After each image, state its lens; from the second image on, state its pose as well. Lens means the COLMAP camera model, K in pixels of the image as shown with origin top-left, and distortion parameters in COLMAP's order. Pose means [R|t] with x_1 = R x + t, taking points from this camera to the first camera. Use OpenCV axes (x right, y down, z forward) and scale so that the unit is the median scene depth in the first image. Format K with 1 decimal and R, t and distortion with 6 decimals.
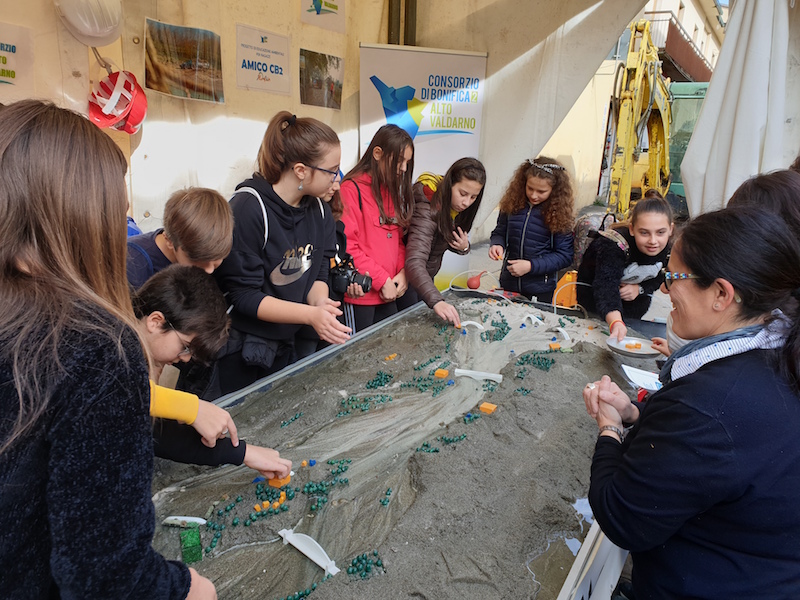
lens RADIAL K [[607.3, 0, 399.8], [0, 607.3, 297.9], [0, 0, 1]] dist [0.005269, 0.003949]
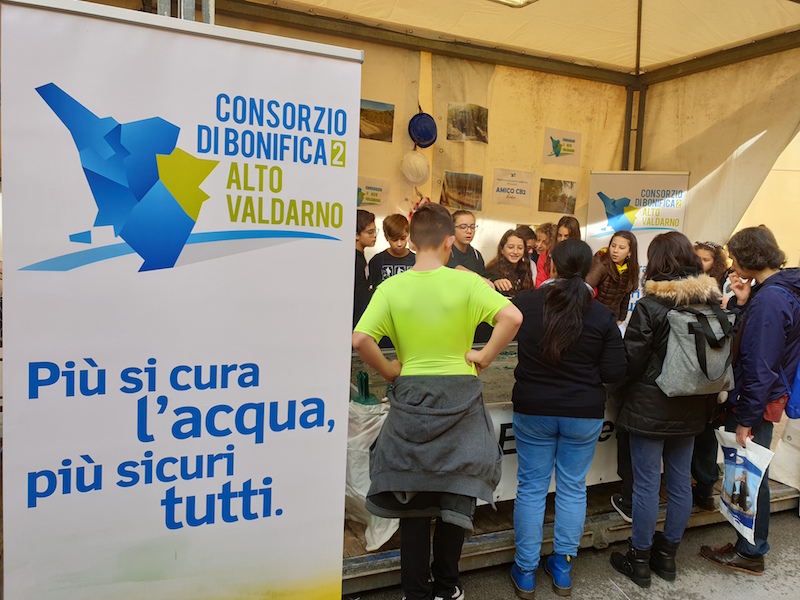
lens RADIAL K [[607.3, 0, 400.4], [0, 607.3, 298.7], [0, 0, 1]] dist [0.005269, 0.003949]
pose [[0.805766, 0.060871, -0.589098, 0.471413], [-0.163198, 0.979013, -0.122061, 0.150197], [0.569304, 0.194493, 0.798790, -0.410108]]
